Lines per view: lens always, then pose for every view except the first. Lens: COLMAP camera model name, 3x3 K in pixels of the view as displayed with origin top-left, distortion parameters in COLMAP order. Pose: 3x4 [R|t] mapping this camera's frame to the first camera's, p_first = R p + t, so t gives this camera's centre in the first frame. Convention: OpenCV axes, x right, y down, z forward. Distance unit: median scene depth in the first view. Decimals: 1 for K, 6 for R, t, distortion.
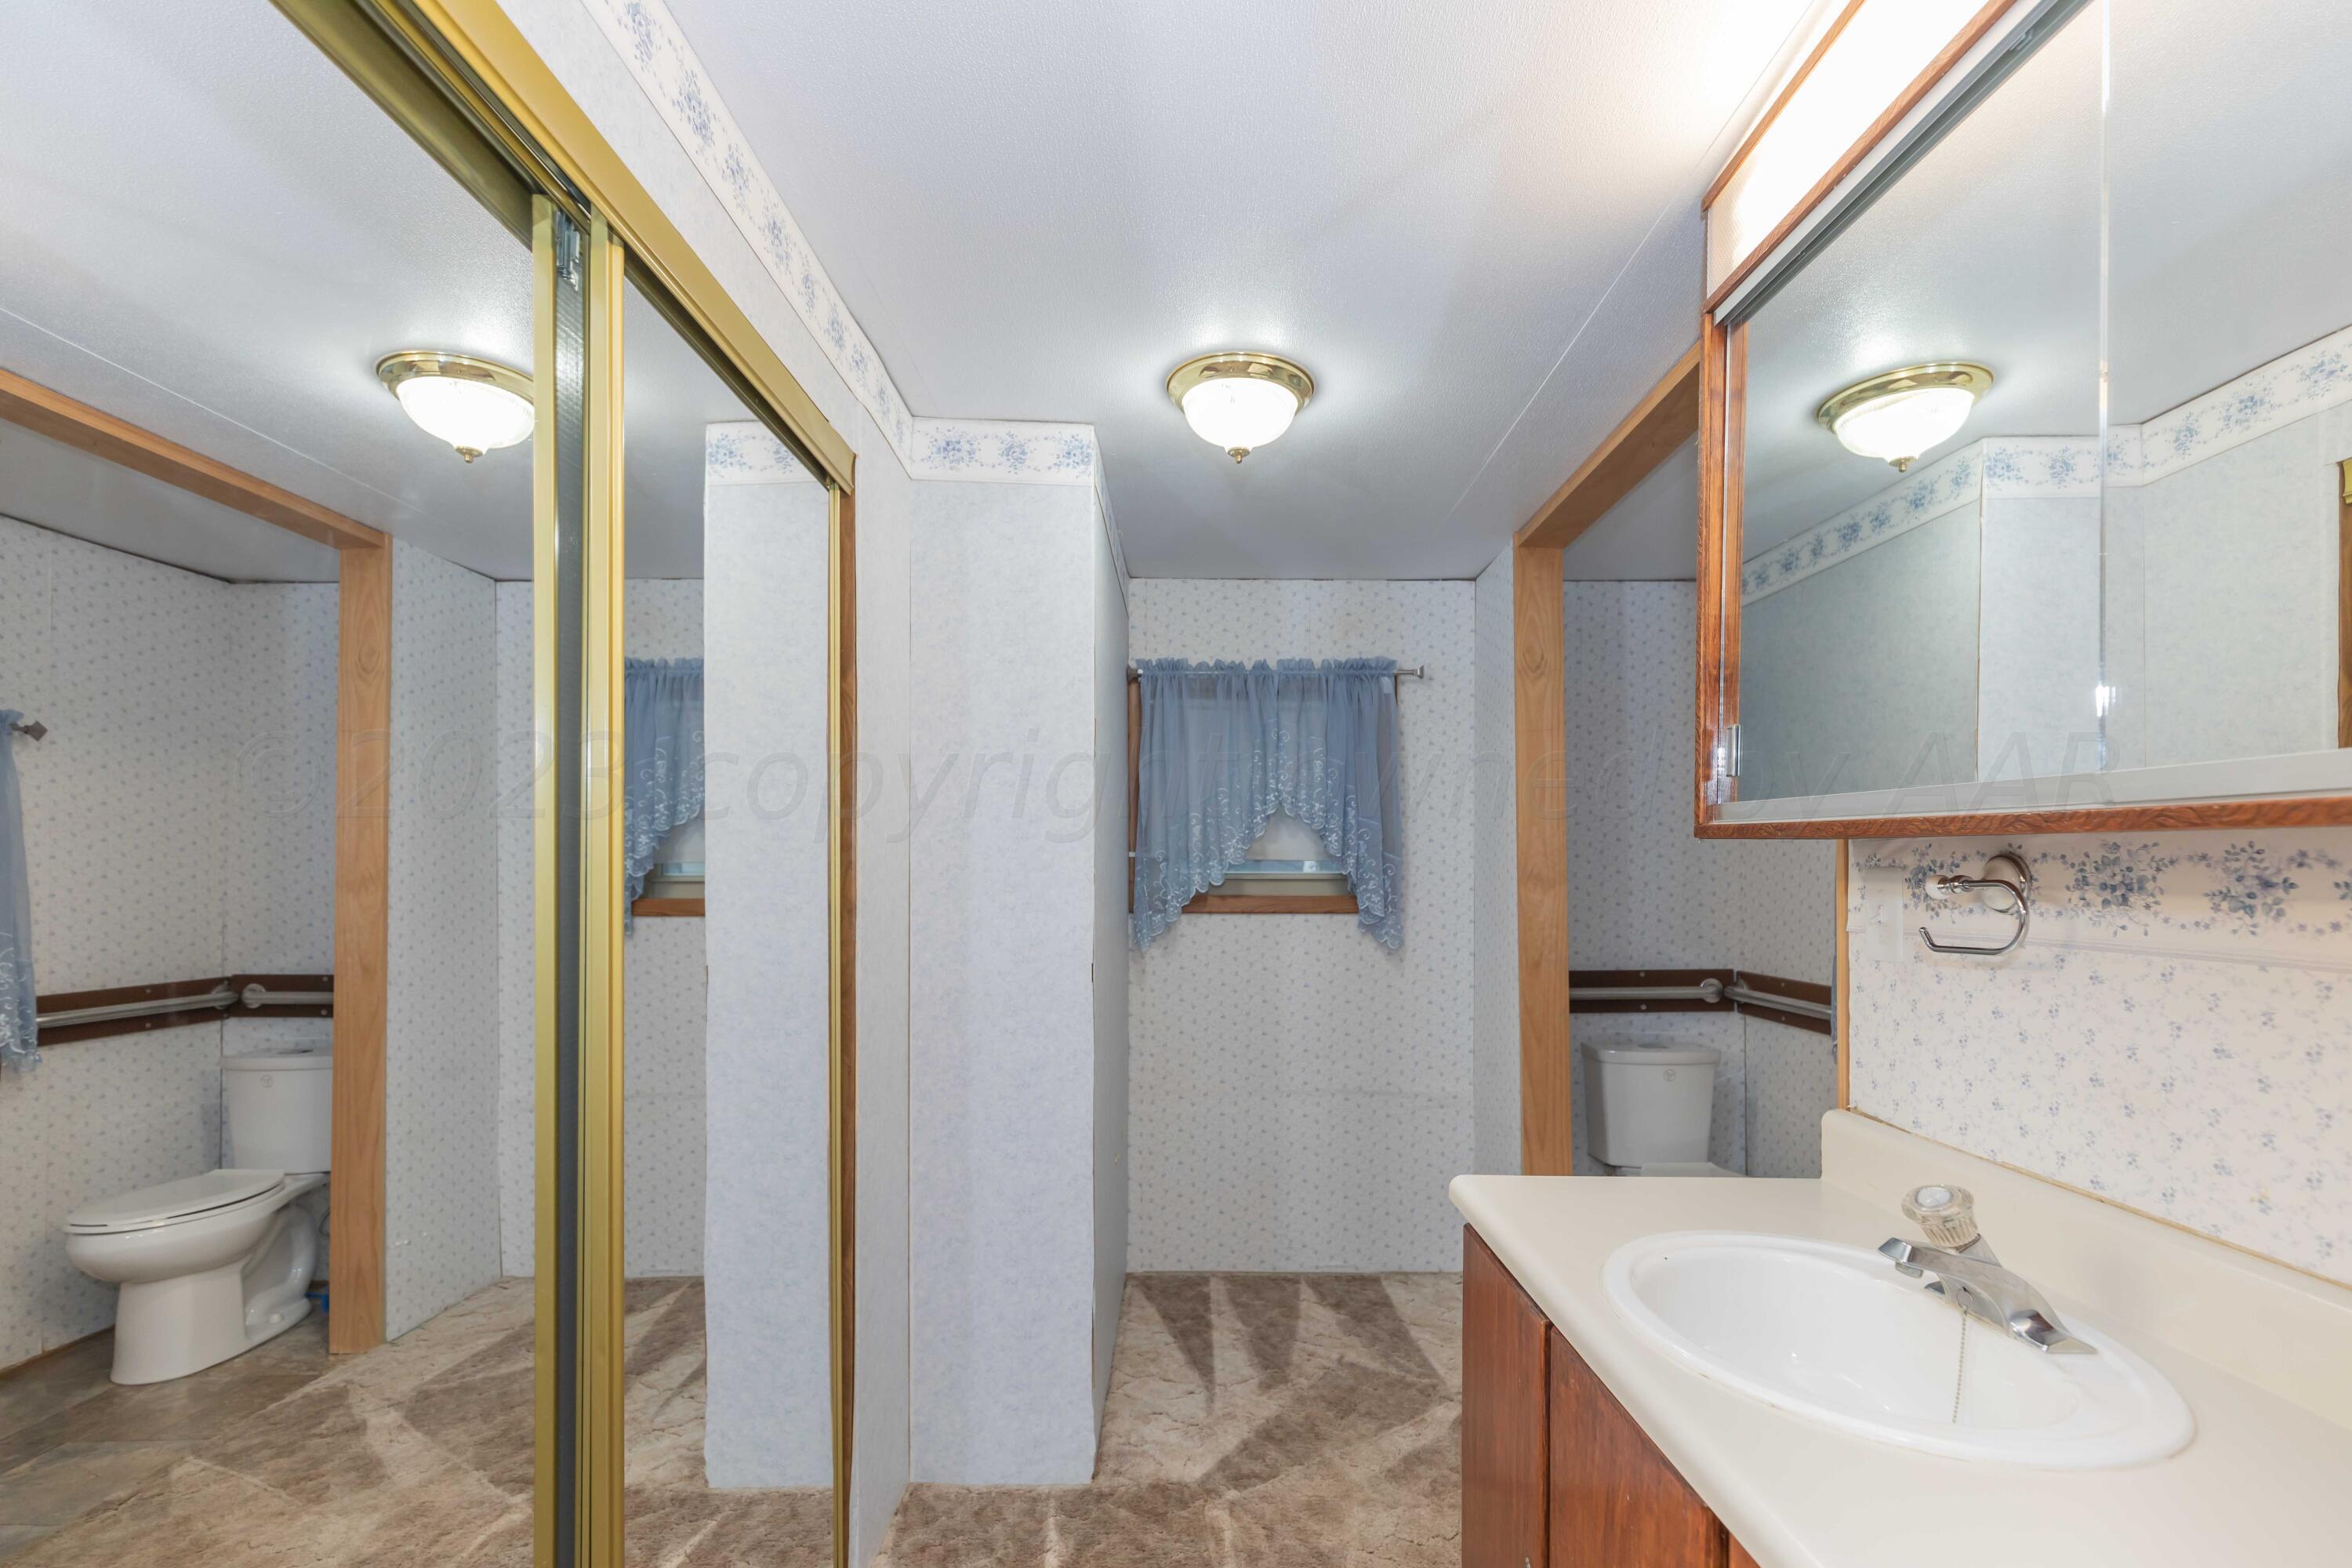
lens RADIAL K [[1114.5, 0, 1179.4], [0, 1114.5, 876.2], [0, 0, 1]] dist [0.002283, -0.000729]
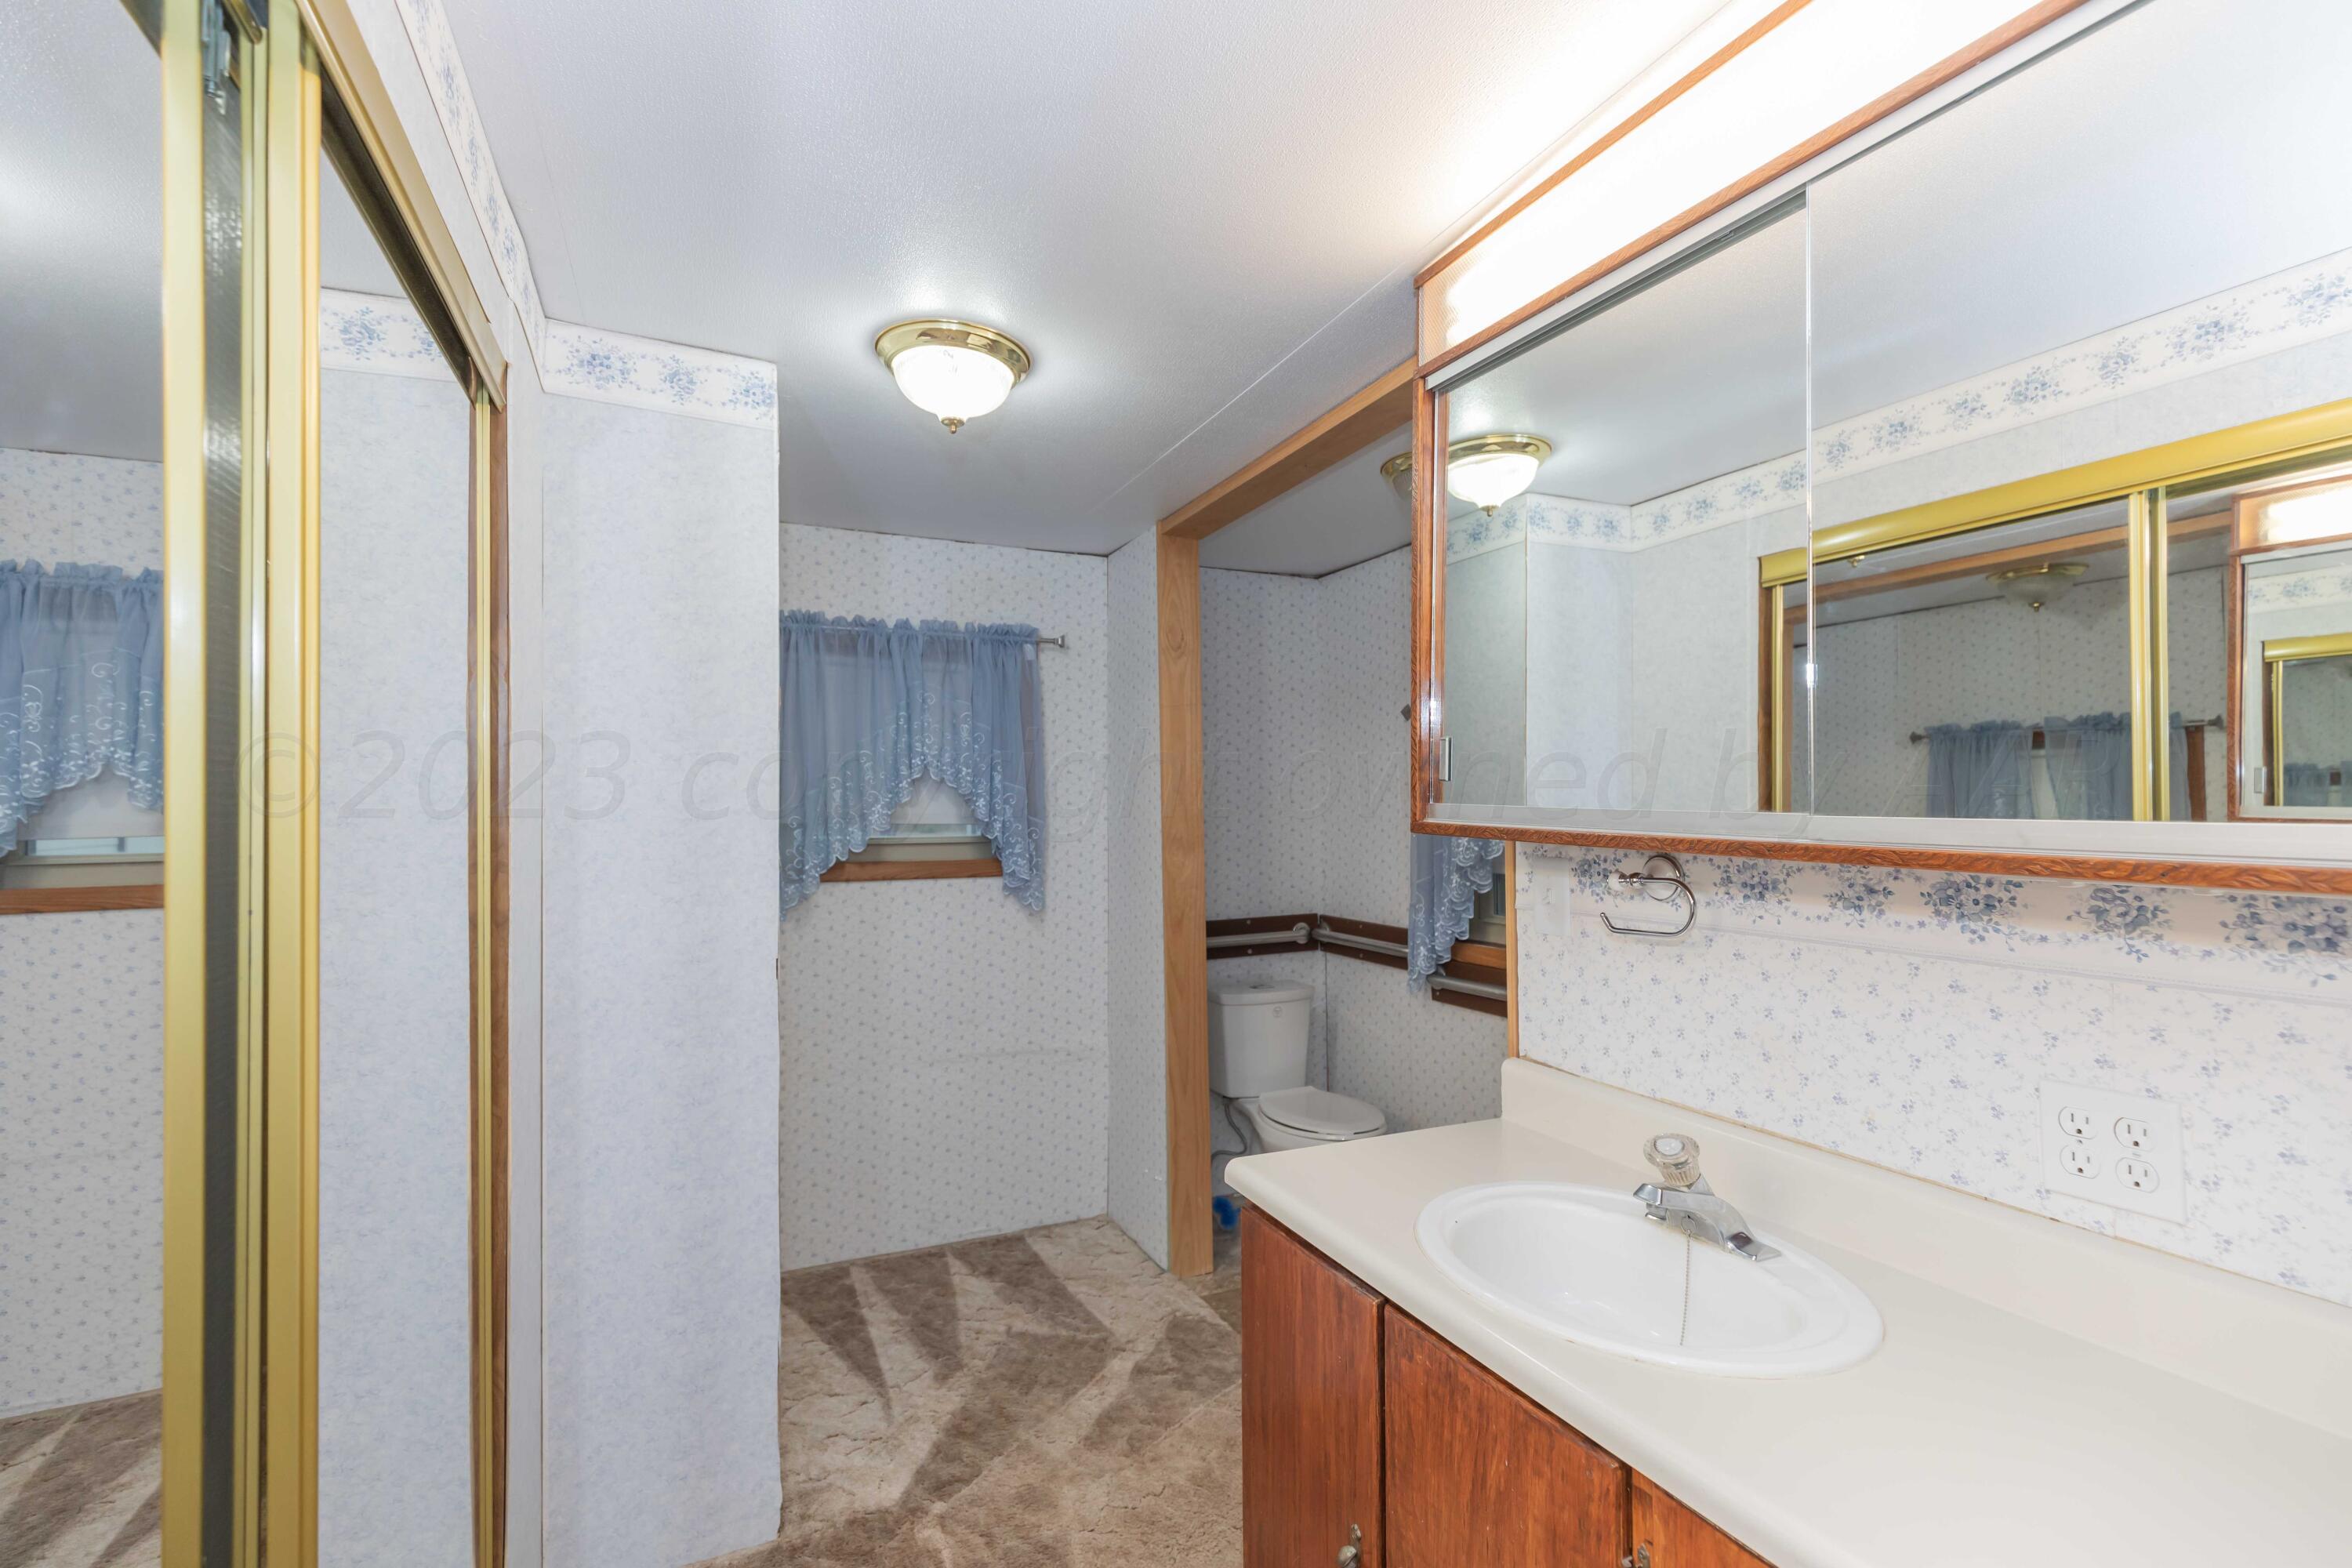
lens RADIAL K [[1079.0, 0, 1198.5], [0, 1079.0, 796.9], [0, 0, 1]] dist [-0.000653, -0.000036]
pose [[0.904780, -0.000773, 0.425878, -0.135813], [0.005646, 0.999932, -0.010179, -0.040042], [-0.425841, 0.011614, 0.904723, 0.060511]]
